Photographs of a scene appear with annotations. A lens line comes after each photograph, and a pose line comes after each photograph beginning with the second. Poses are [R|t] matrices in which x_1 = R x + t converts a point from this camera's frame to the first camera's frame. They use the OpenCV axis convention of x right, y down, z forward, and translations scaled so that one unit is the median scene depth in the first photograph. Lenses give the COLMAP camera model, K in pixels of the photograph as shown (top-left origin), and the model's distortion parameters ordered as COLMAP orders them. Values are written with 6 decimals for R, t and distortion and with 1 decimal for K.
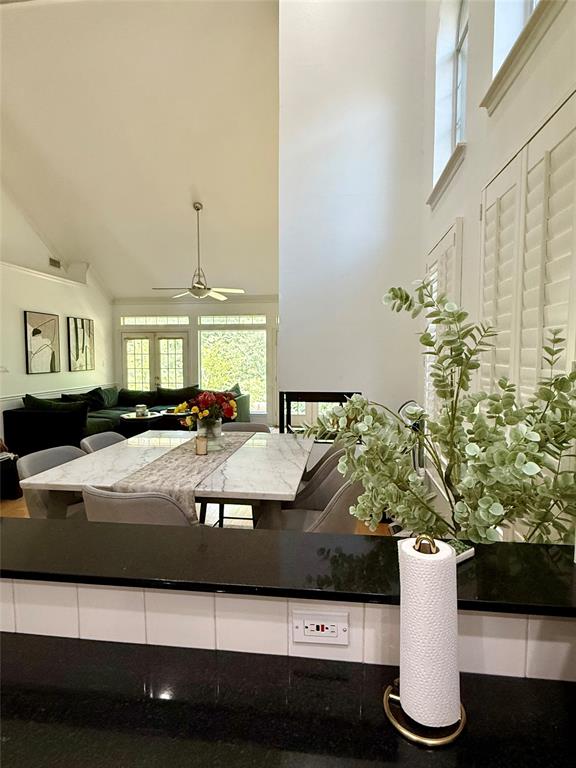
lens RADIAL K [[409.8, 0, 287.3], [0, 409.8, 380.8], [0, 0, 1]] dist [0.003670, 0.000211]
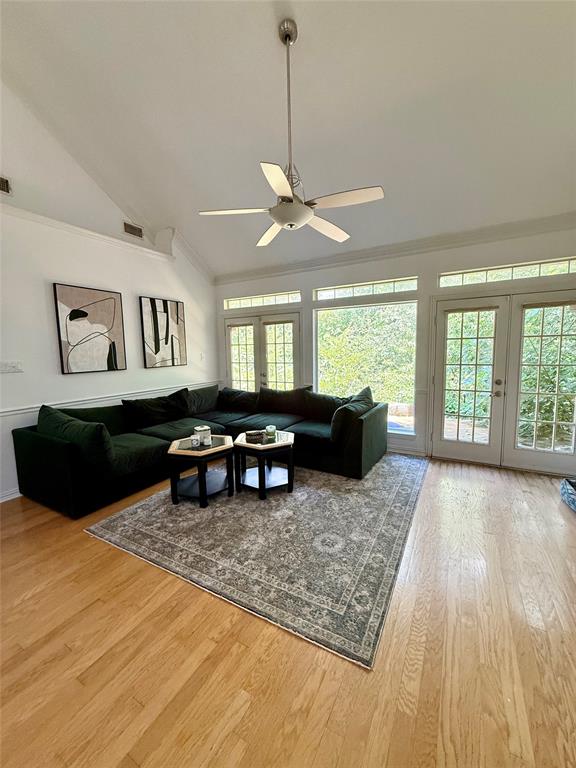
lens RADIAL K [[305.8, 0, 288.0], [0, 305.8, 381.7], [0, 0, 1]] dist [-0.001016, -0.000255]
pose [[0.924292, 0.023822, -0.380943, -0.061425], [-0.005668, 0.998797, 0.048707, -0.026495], [0.381645, -0.042860, 0.923315, 0.562477]]
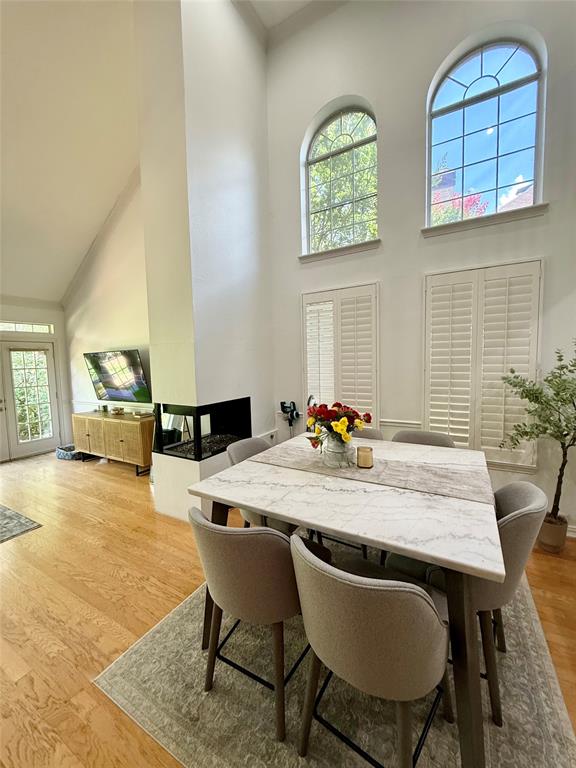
lens RADIAL K [[305.8, 0, 289.2], [0, 305.8, 382.6], [0, 0, 1]] dist [-0.001016, -0.000255]
pose [[0.381470, -0.073454, 0.921458, -0.305914], [0.084015, 0.995467, 0.044572, -0.021747], [-0.920555, 0.060413, 0.385912, 0.287451]]
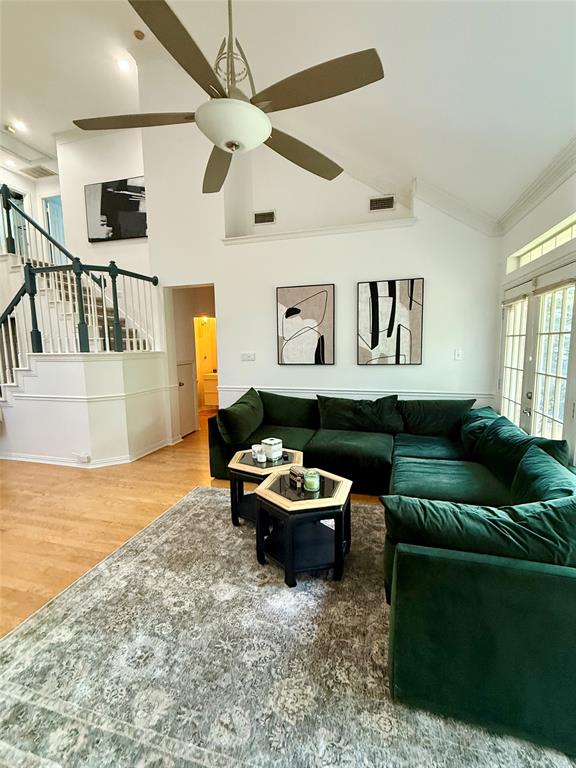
lens RADIAL K [[338.8, 0, 288.7], [0, 338.8, 382.1], [0, 0, 1]] dist [0.001977, -0.000858]
pose [[-0.152384, 0.114893, -0.981621, 0.039896], [-0.047812, 0.991200, 0.123436, -0.056881], [0.987164, 0.065743, -0.145549, 0.956587]]
